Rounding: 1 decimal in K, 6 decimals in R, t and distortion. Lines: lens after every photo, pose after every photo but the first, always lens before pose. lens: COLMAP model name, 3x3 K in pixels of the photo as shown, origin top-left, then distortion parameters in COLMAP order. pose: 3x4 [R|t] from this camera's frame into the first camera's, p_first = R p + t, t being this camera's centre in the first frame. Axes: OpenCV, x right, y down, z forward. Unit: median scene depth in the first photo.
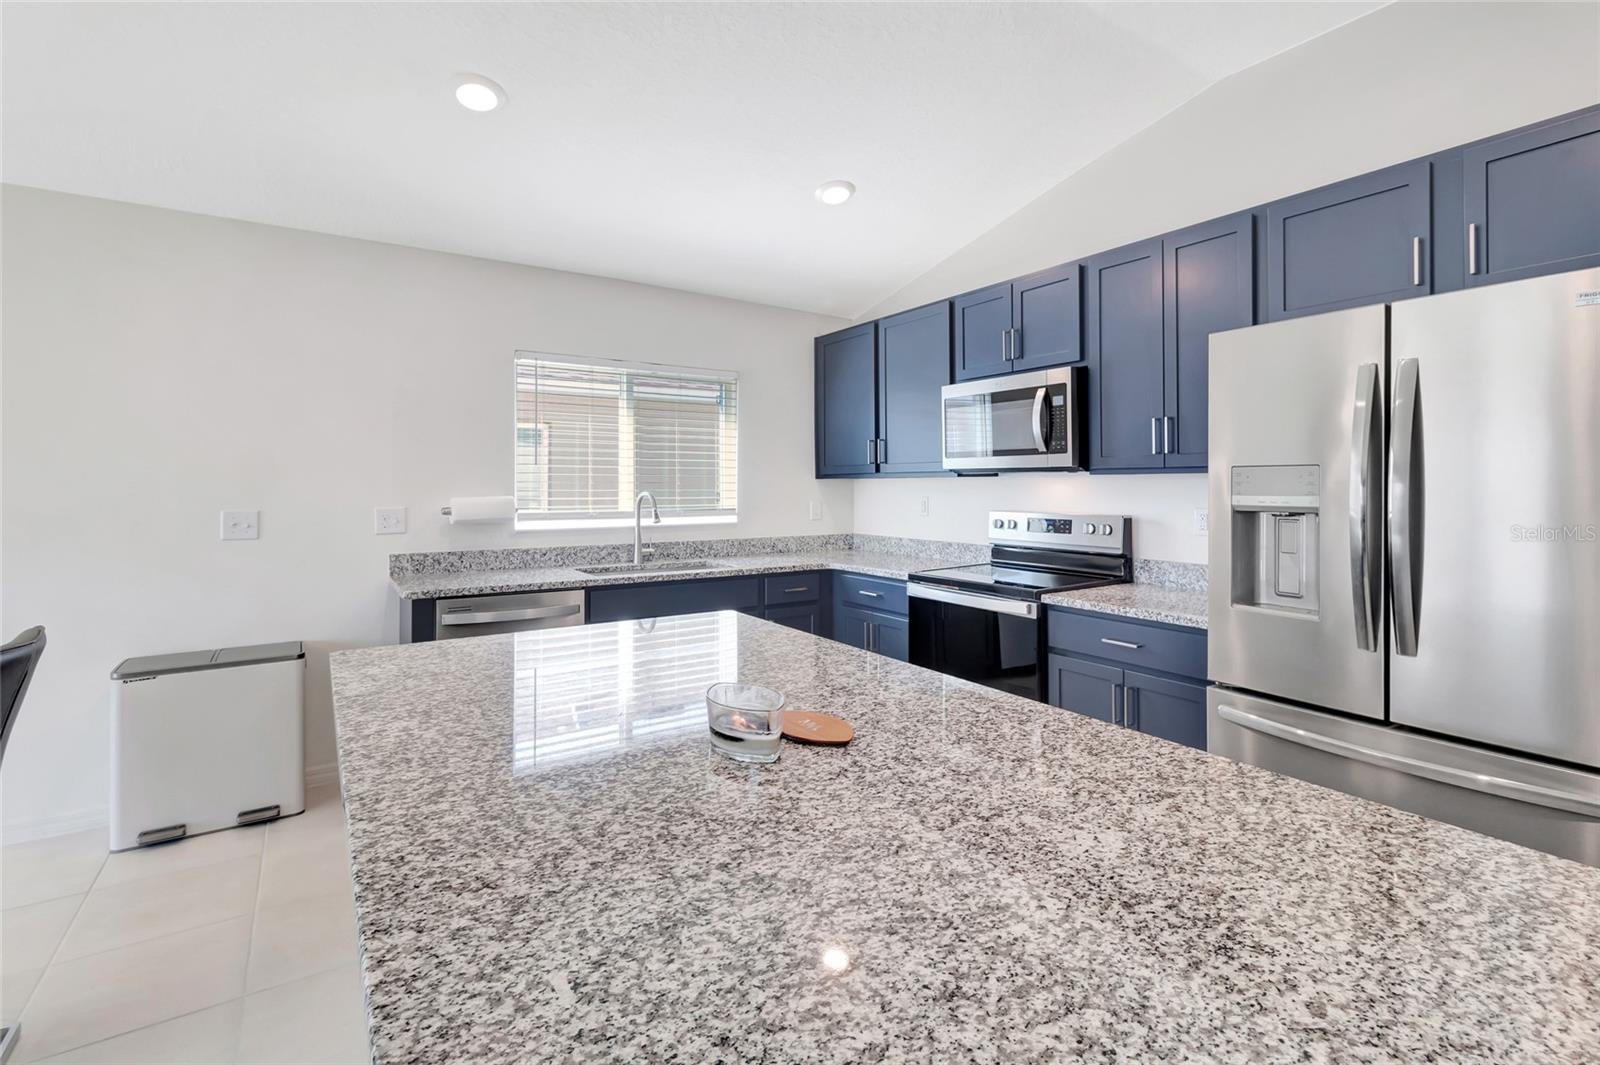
lens RADIAL K [[746.4, 0, 816.6], [0, 746.4, 486.4], [0, 0, 1]] dist [0.007697, -0.002084]
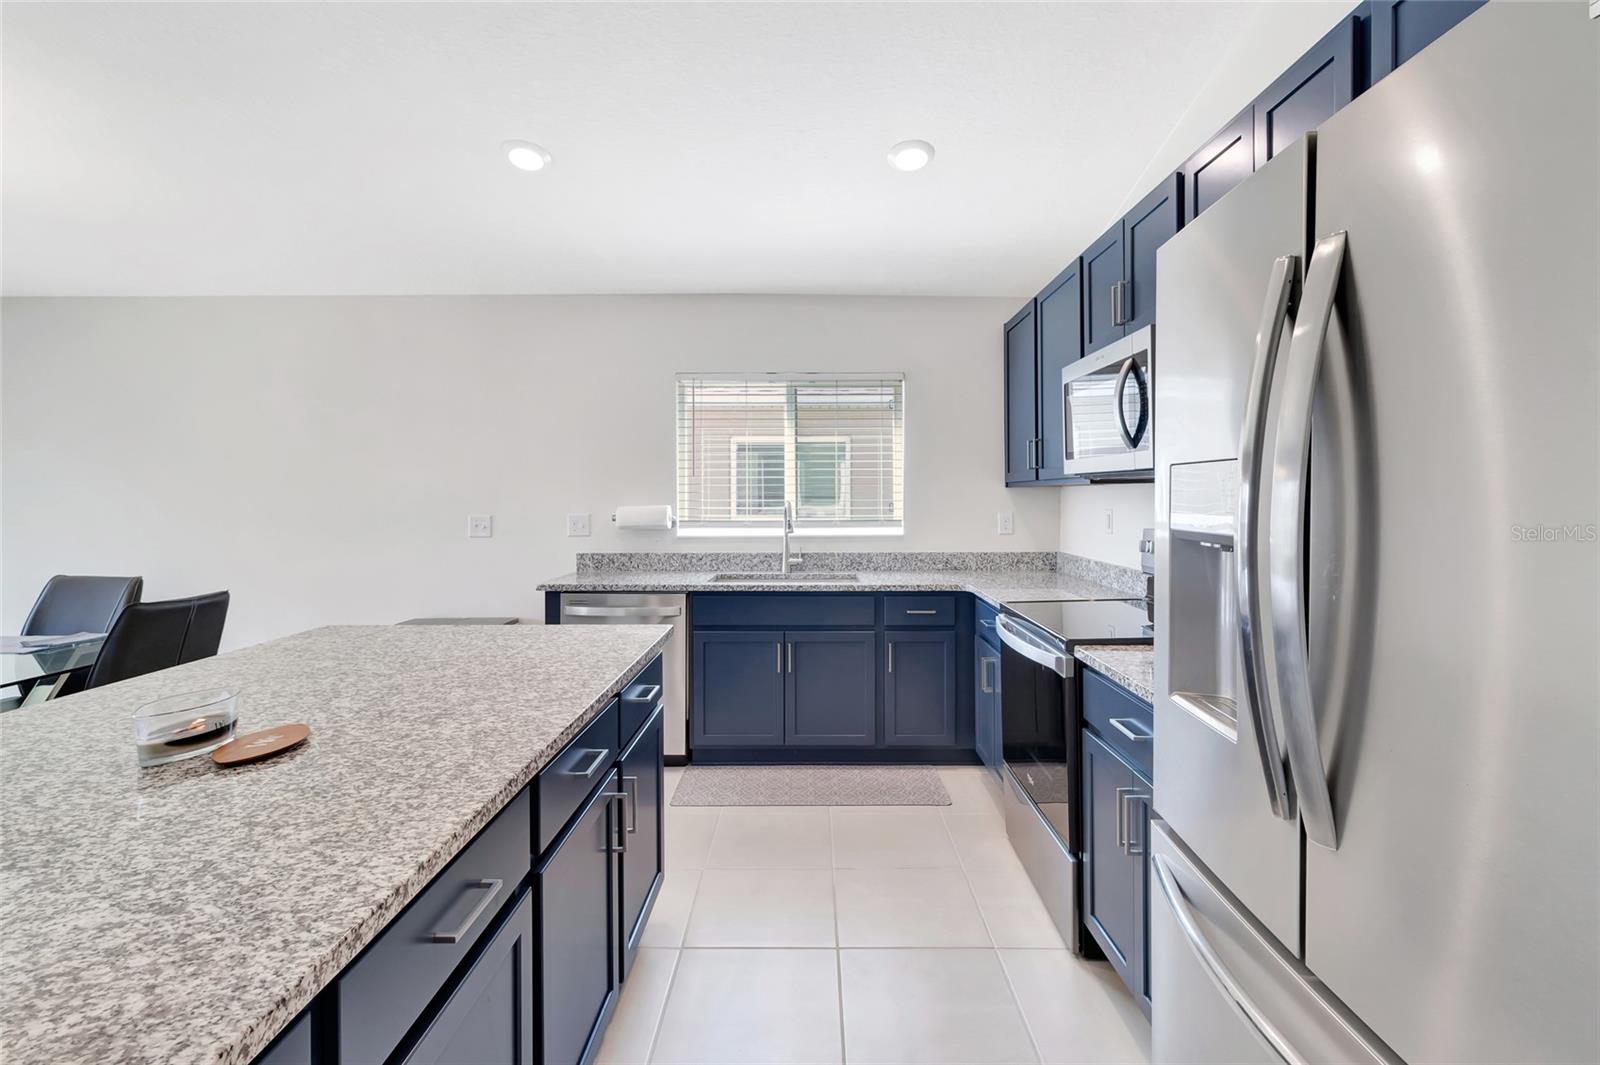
lens RADIAL K [[746.4, 0, 812.6], [0, 746.4, 500.7], [0, 0, 1]] dist [0.007697, -0.002084]
pose [[0.825606, 0.002252, -0.564242, 0.420096], [0.001924, 0.999975, 0.006807, -0.001062], [0.564243, -0.006705, 0.825581, 0.218581]]
